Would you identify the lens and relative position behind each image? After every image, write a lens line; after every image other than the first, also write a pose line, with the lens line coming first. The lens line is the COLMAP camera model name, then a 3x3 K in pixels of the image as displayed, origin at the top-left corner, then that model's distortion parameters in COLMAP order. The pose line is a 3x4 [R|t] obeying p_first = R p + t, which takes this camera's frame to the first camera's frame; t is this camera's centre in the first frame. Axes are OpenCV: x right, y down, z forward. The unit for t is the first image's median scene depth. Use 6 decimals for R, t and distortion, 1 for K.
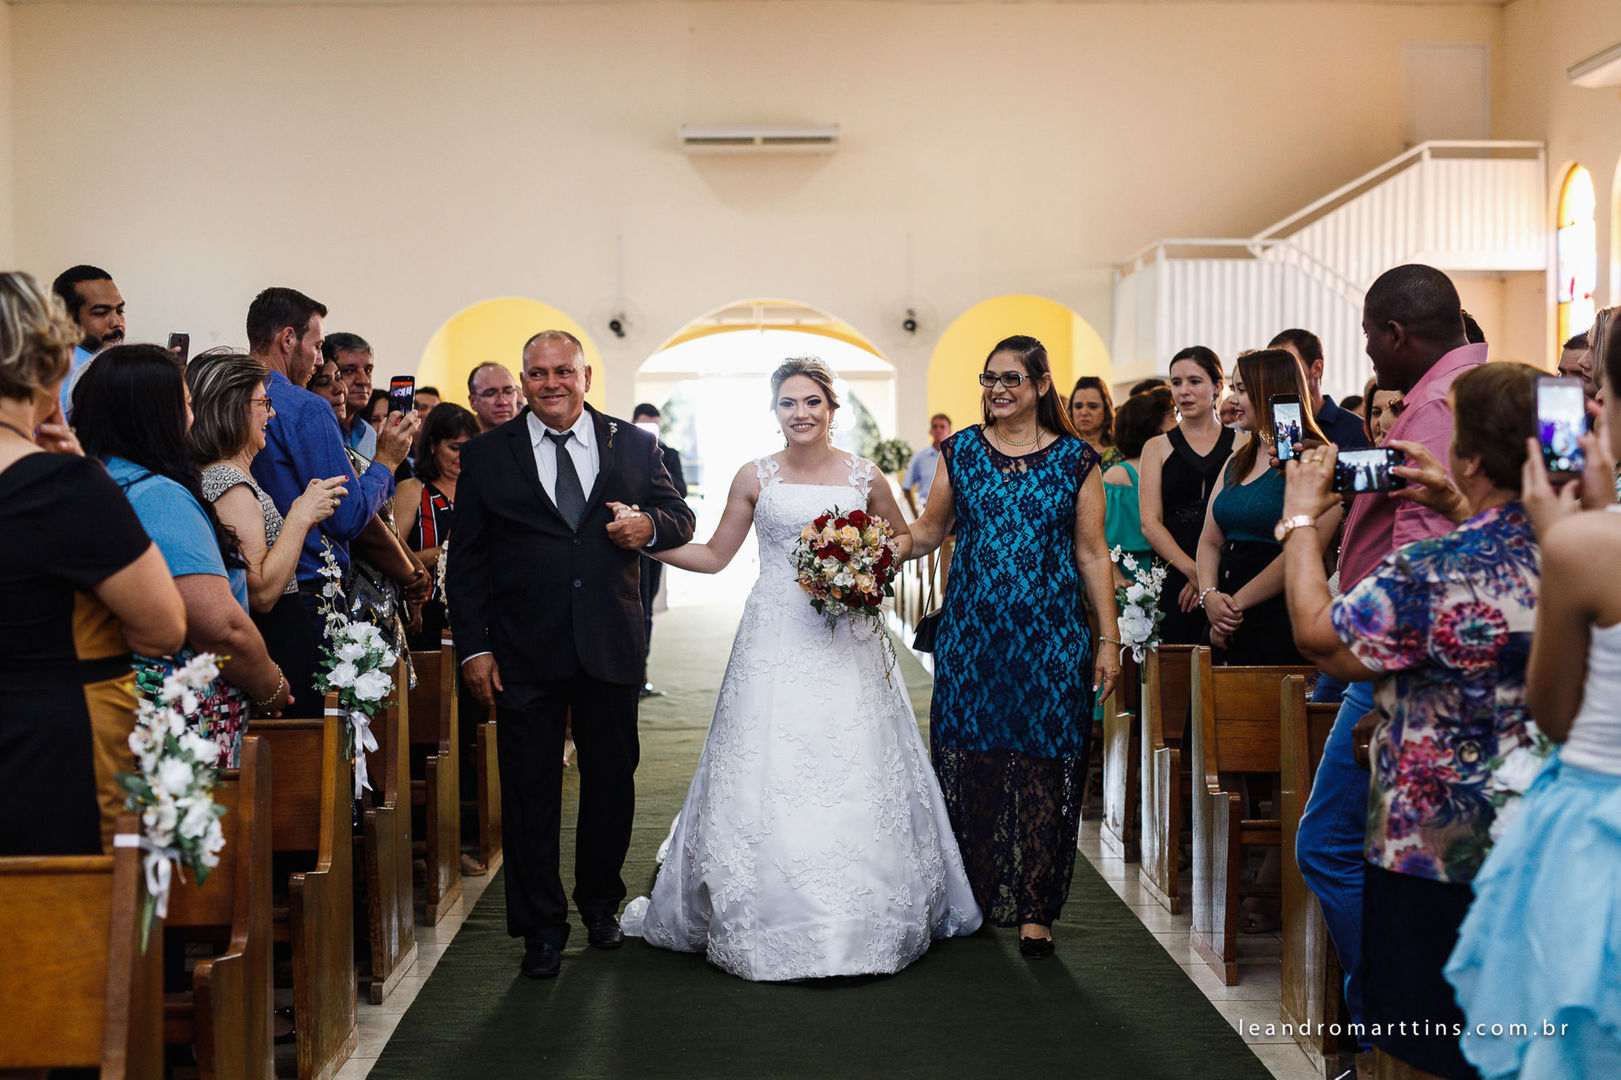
lens RADIAL K [[2370.4, 0, 819.5], [0, 2370.4, 538.5], [0, 0, 1]] dist [0.003784, 0.000000]
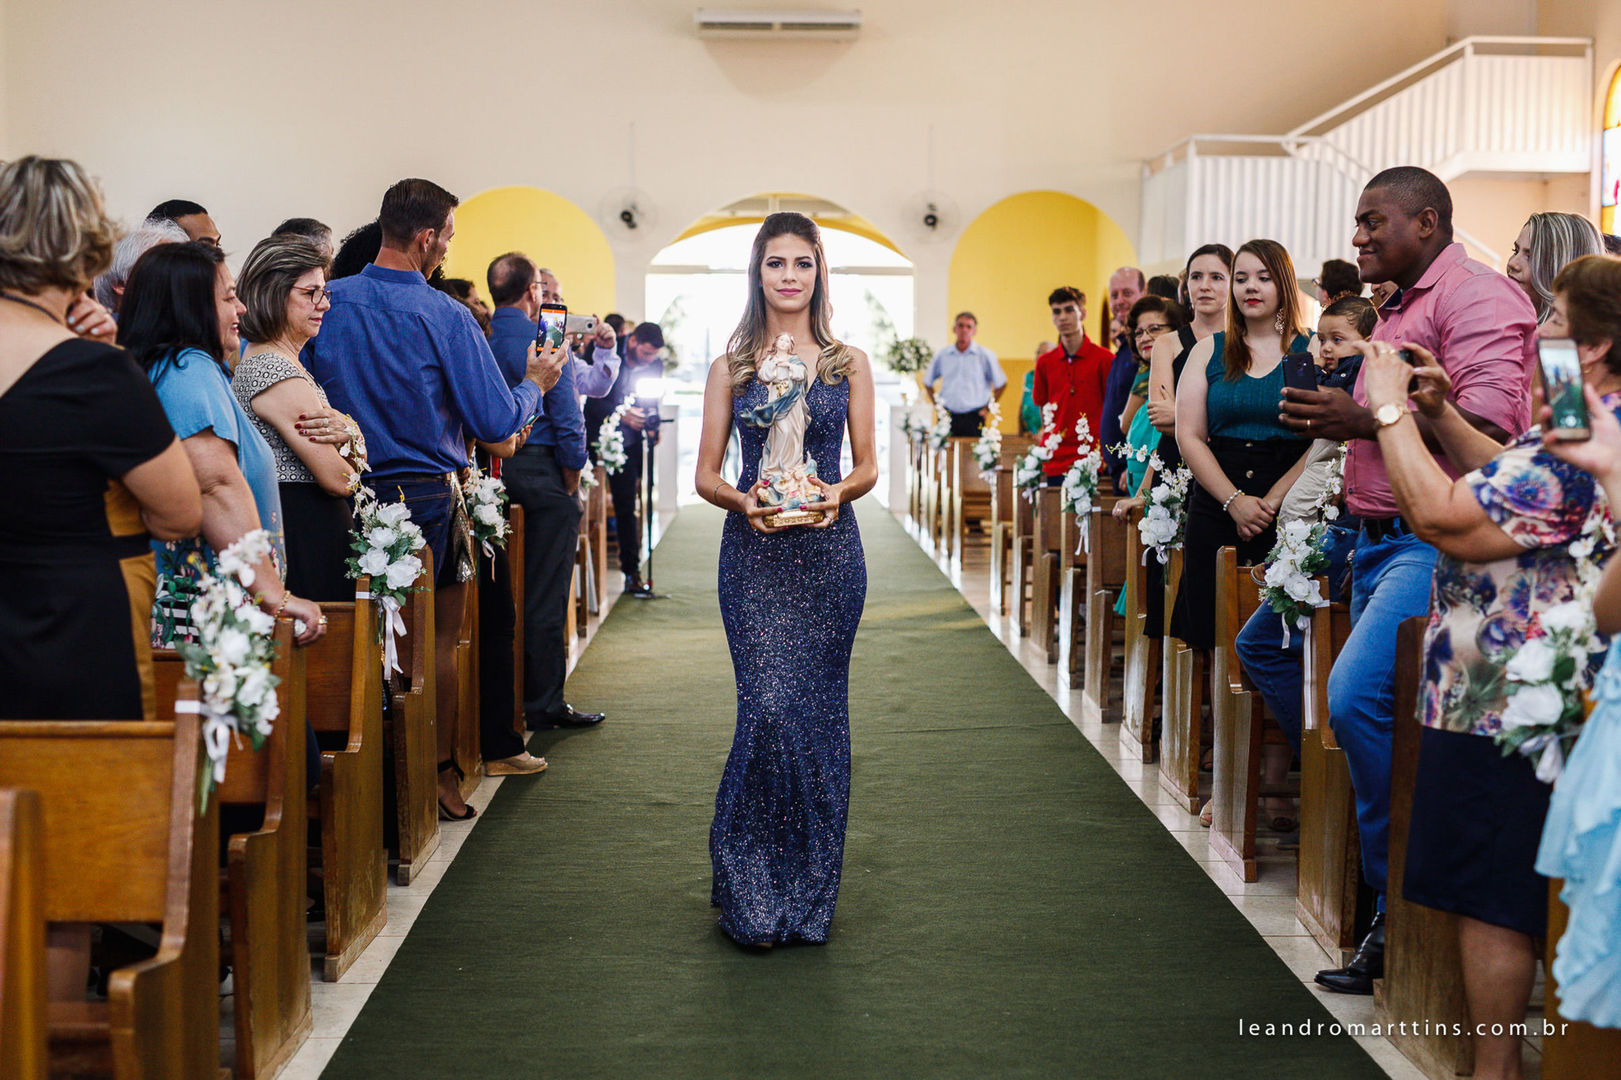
lens RADIAL K [[2473.7, 0, 813.3], [0, 2473.7, 543.7], [0, 0, 1]] dist [-0.000270, 0.000000]
pose [[0.999874, 0.014980, -0.005279, -0.006687], [-0.014752, 0.999056, 0.040857, 0.003857], [0.005886, -0.040774, 0.999151, -0.039224]]
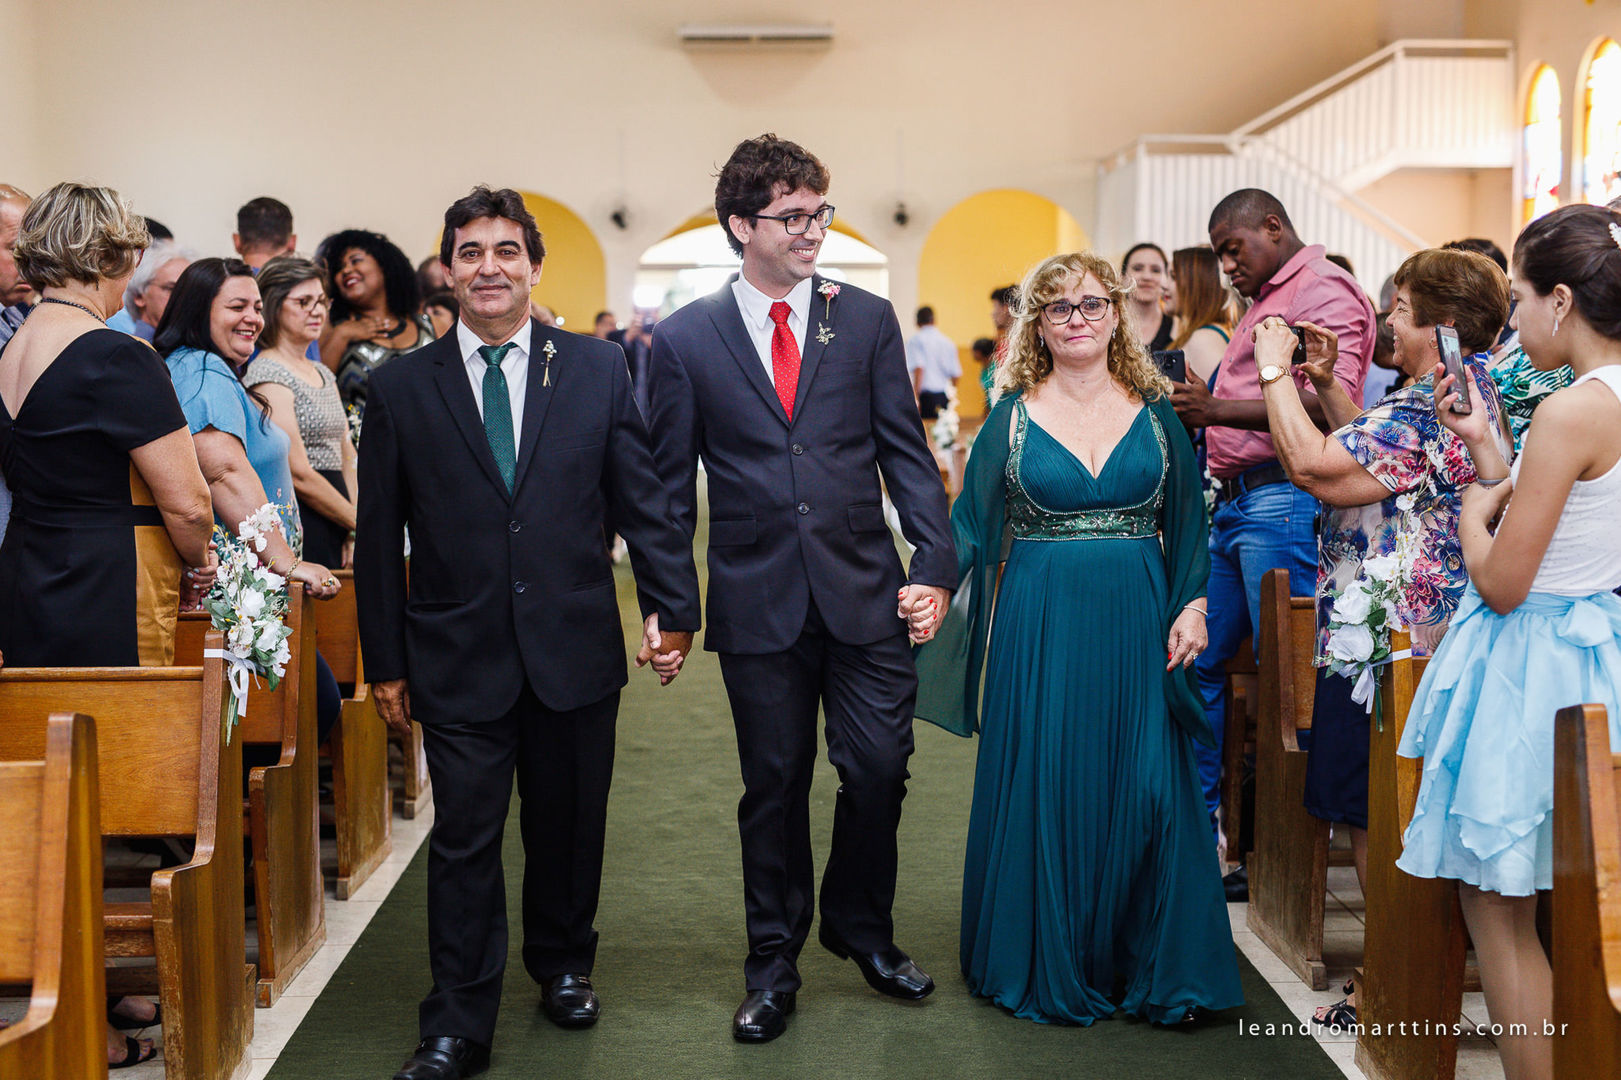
lens RADIAL K [[2370.4, 0, 822.4], [0, 2370.4, 544.2], [0, 0, 1]] dist [0.003784, 0.000000]
pose [[0.999996, 0.002908, -0.000683, 0.012302], [-0.002871, 0.998791, 0.049065, 0.004804], [0.000825, -0.049063, 0.998795, -0.113473]]
